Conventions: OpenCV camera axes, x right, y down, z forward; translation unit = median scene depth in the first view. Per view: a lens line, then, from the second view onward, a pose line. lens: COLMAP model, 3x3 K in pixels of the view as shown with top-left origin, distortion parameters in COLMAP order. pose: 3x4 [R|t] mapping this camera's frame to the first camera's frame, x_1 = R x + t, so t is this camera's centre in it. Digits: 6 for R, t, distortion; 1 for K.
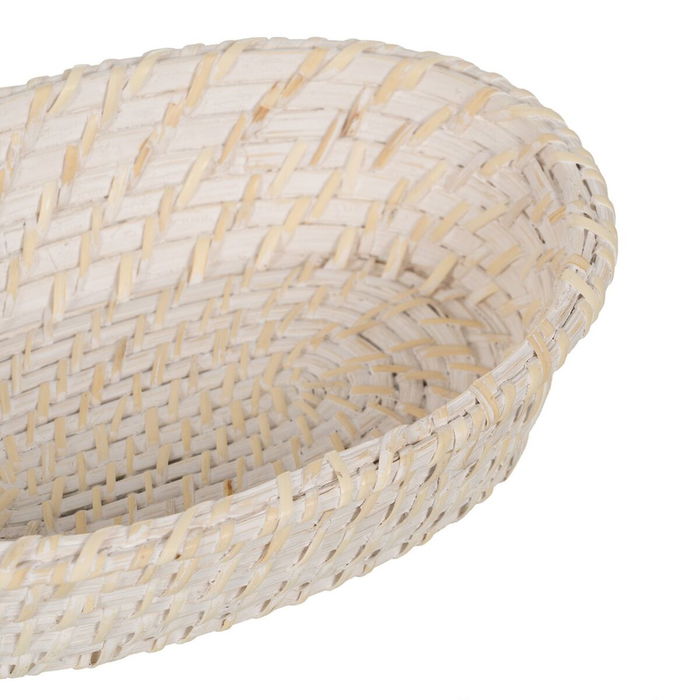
lens RADIAL K [[3393.9, 0, 352.3], [0, 3393.9, 349.9], [0, 0, 1]] dist [0.361206, 0.000000]
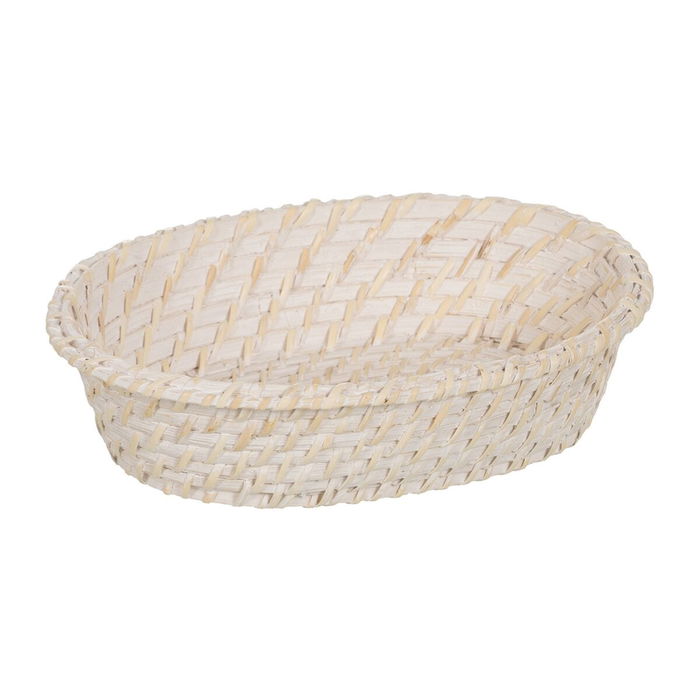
lens RADIAL K [[3393.9, 0, 349.6], [0, 3393.9, 351.7], [0, 0, 1]] dist [0.361206, 0.000000]
pose [[0.997364, 0.070840, -0.015692, -0.034735], [-0.072517, 0.980420, -0.183077, 0.271726], [0.002416, 0.183732, 0.982973, -0.525288]]
